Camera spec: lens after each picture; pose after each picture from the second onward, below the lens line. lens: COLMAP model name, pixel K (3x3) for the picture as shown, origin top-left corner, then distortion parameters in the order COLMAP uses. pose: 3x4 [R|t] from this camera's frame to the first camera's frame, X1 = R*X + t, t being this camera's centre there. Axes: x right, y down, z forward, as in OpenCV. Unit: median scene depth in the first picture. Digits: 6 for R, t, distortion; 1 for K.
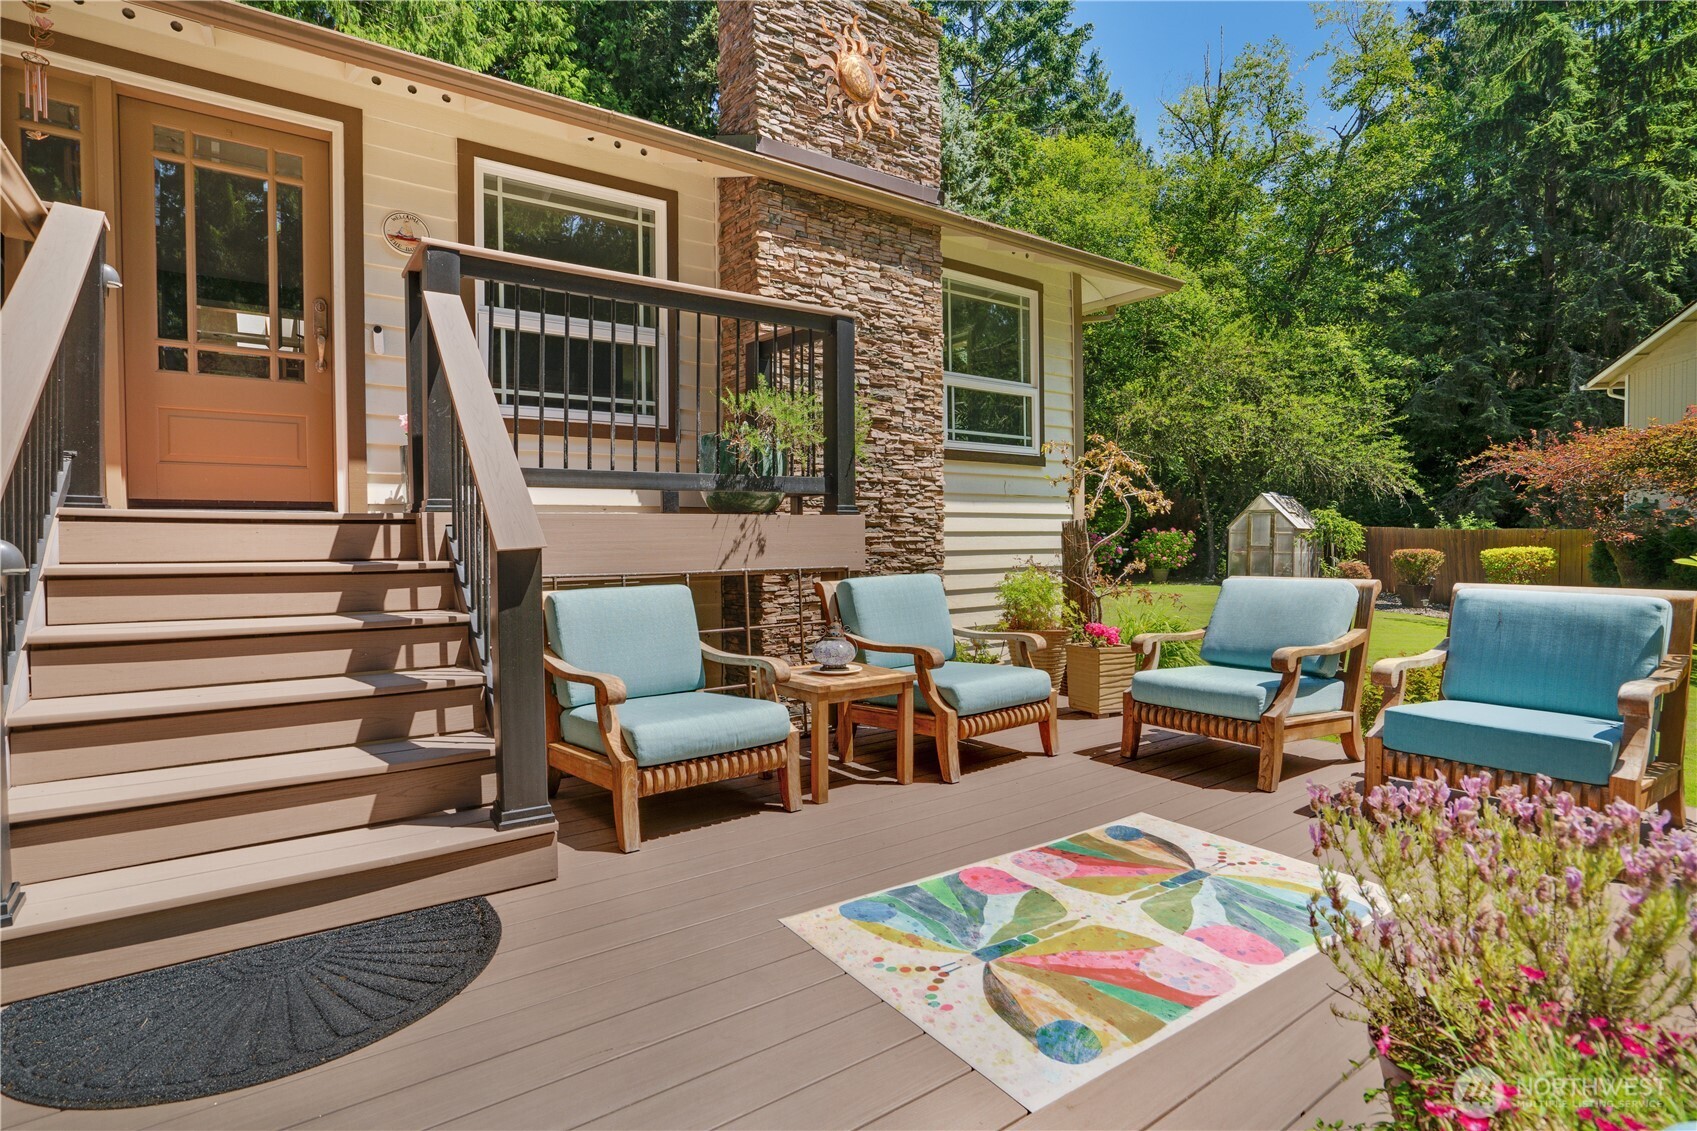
lens RADIAL K [[851.7, 0, 844.6], [0, 851.7, 559.3], [0, 0, 1]] dist [-0.037895, 0.010817]
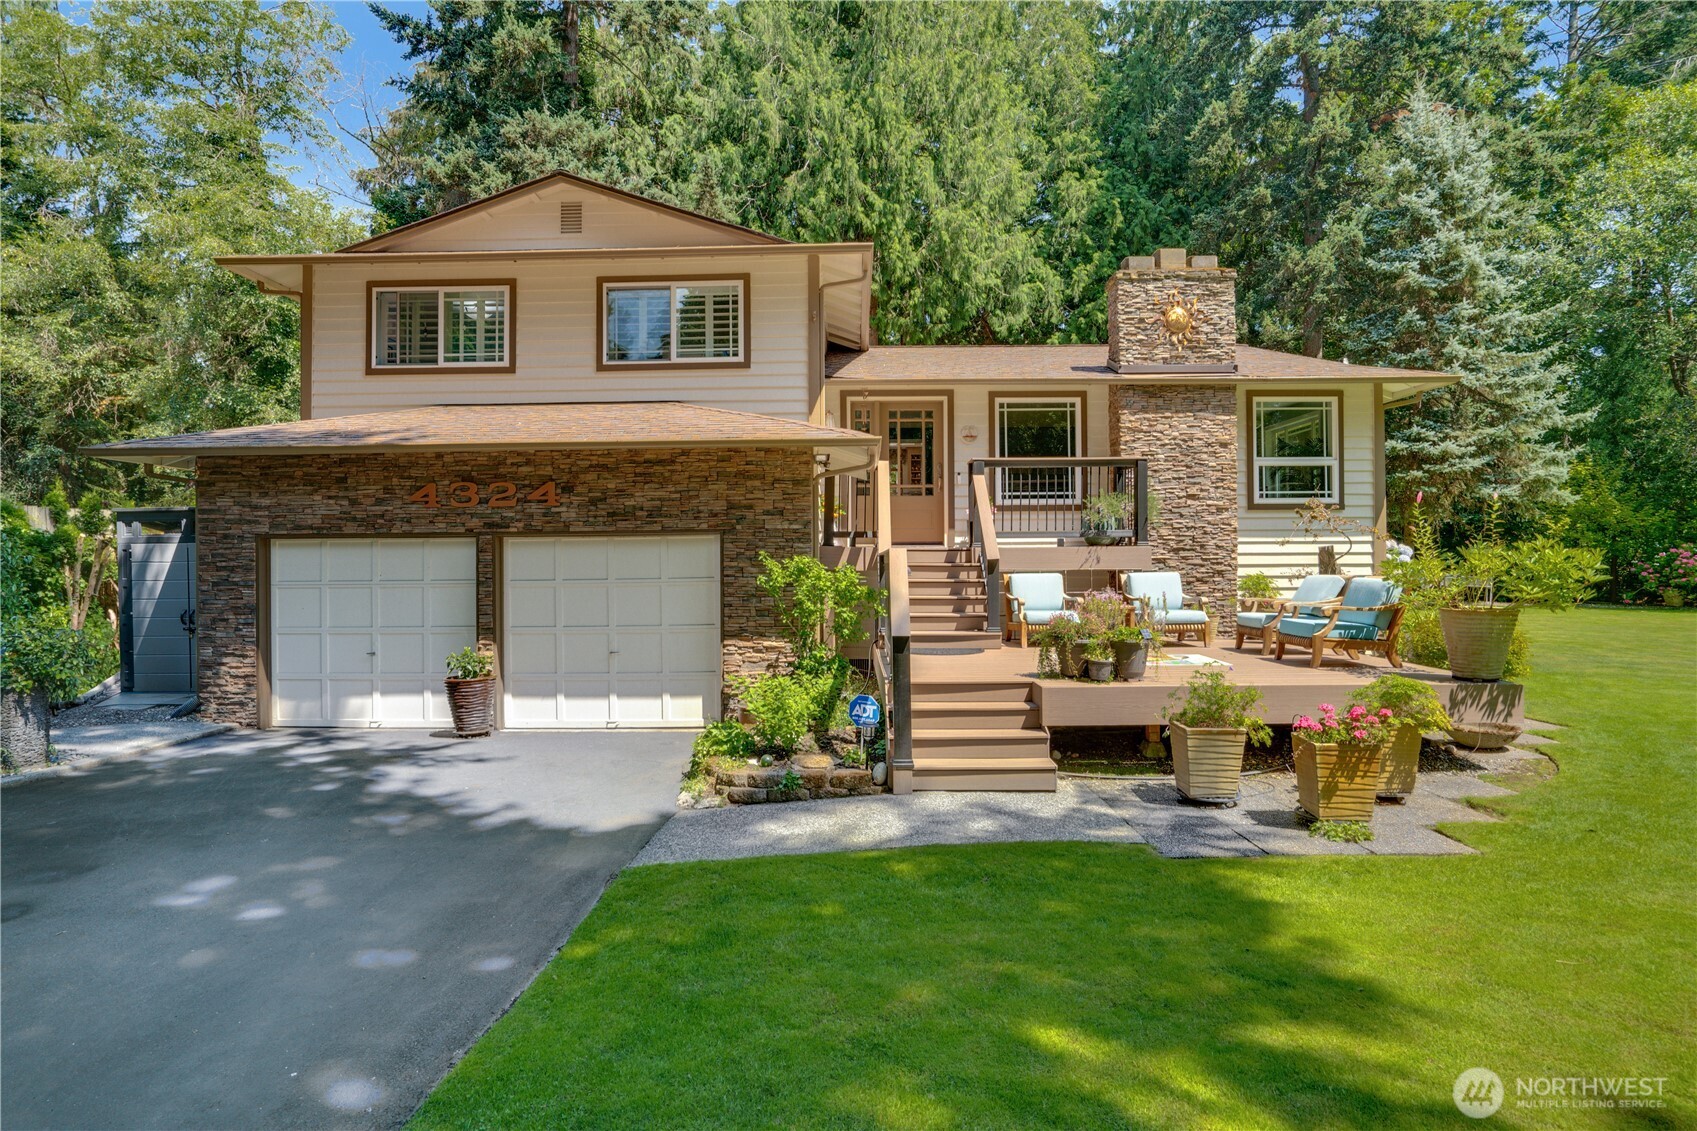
lens RADIAL K [[851.7, 0, 835.1], [0, 851.7, 564.6], [0, 0, 1]] dist [-0.037895, 0.010817]
pose [[0.799171, 0.006469, -0.601069, 0.595993], [-0.015738, 0.999824, -0.010163, 0.027904], [0.600898, 0.017582, 0.799132, -1.095752]]
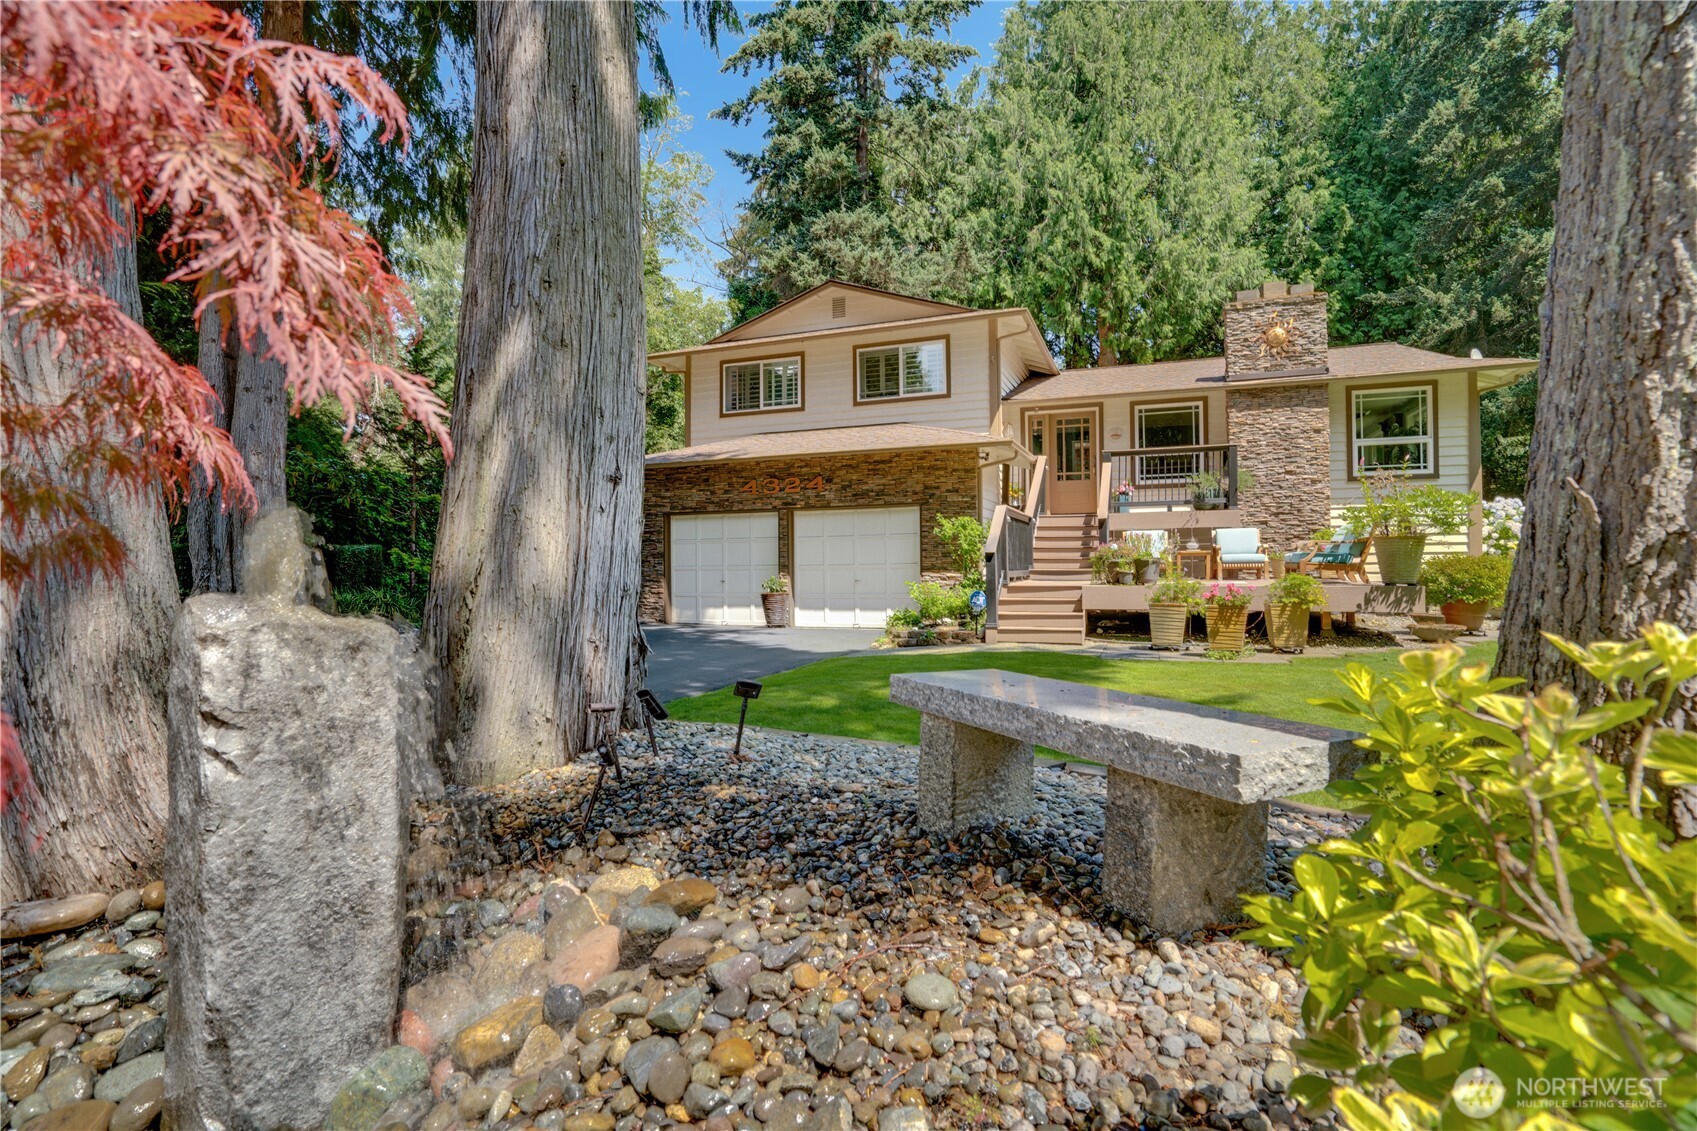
lens RADIAL K [[781.3, 0, 861.3], [0, 781.3, 552.5], [0, 0, 1]] dist [-0.022477, 0.003416]
pose [[0.553879, -0.006412, -0.832573, 1.341200], [-0.017641, 0.999655, -0.019435, 0.151689], [0.832410, 0.025452, 0.553575, -1.392394]]
